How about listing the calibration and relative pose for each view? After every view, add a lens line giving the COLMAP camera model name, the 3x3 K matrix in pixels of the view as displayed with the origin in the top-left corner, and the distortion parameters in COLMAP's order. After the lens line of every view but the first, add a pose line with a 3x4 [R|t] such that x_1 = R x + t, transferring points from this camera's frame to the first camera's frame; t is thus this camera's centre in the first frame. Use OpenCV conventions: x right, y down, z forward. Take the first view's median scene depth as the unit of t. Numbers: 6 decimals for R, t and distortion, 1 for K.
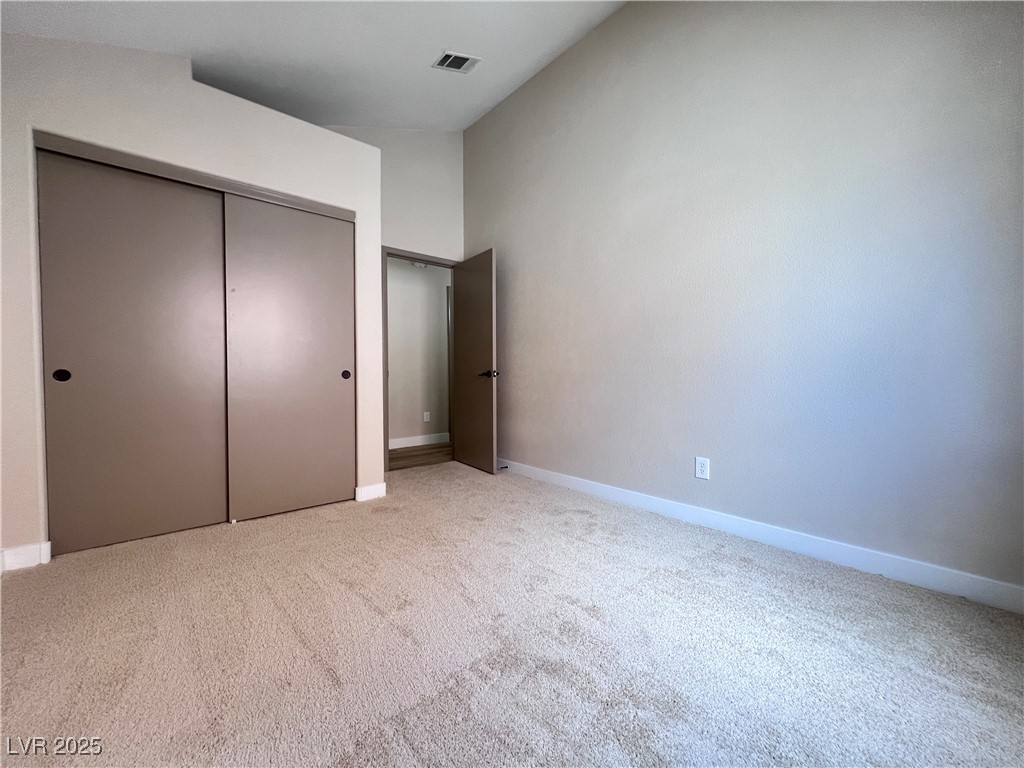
lens RADIAL K [[411.8, 0, 512.9], [0, 411.8, 380.3], [0, 0, 1]] dist [-0.000577, 0.000560]
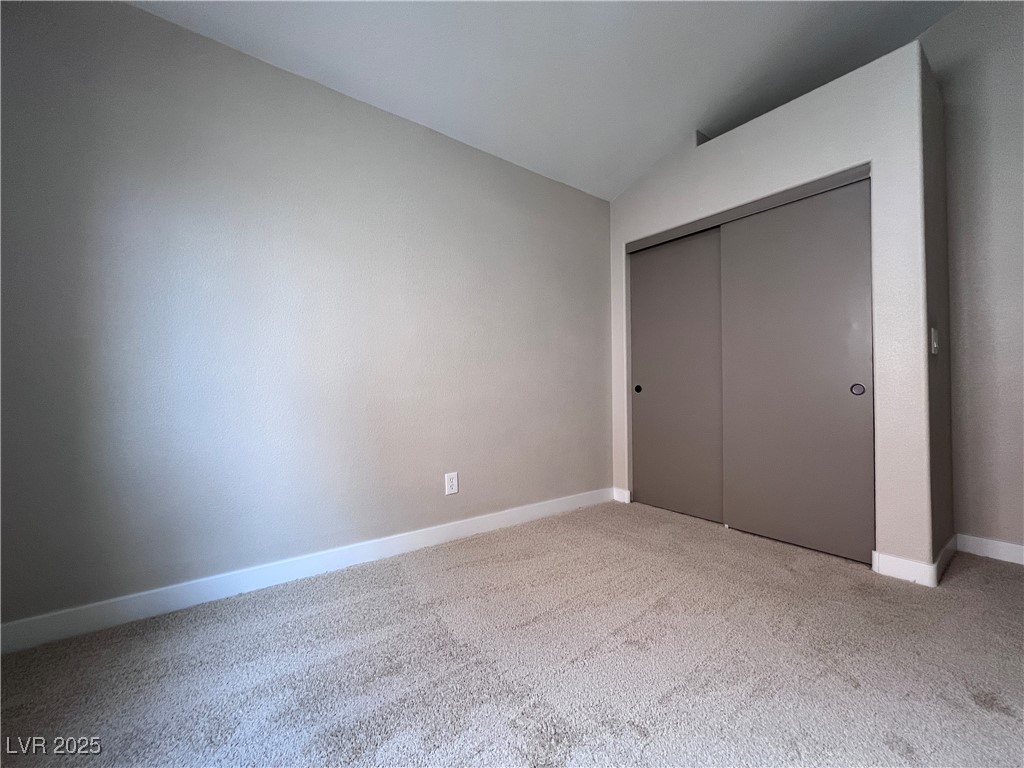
lens RADIAL K [[413.6, 0, 512.7], [0, 413.6, 386.4], [0, 0, 1]] dist [0.002894, -0.001823]
pose [[-0.055429, -0.002775, -0.998459, 0.423631], [-0.013798, 0.999903, -0.002013, -0.011377], [0.998367, 0.013665, -0.055462, 0.489520]]
